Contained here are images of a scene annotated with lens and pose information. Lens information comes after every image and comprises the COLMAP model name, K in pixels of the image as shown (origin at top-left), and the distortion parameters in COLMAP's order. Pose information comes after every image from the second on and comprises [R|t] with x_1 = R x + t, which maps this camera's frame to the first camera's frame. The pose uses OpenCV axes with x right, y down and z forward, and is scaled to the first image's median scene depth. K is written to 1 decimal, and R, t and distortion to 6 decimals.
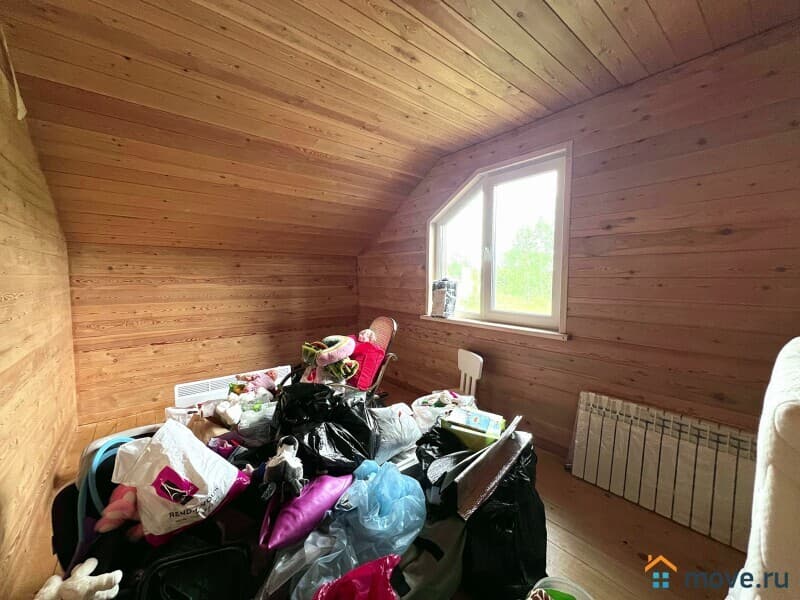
lens RADIAL K [[321.1, 0, 401.0], [0, 321.1, 302.8], [0, 0, 1]] dist [0.002664, 0.000538]
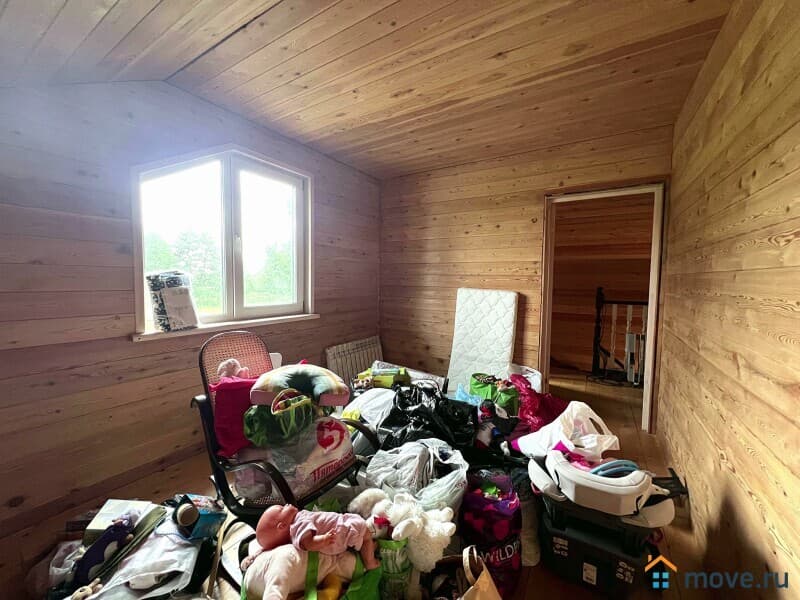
lens RADIAL K [[321.1, 0, 399.0], [0, 321.1, 298.9], [0, 0, 1]] dist [0.002664, 0.000538]
pose [[-0.334392, -0.070734, 0.939776, -0.808365], [0.057800, 0.993763, 0.095364, -0.068394], [-0.940660, 0.086208, -0.328218, 0.999018]]
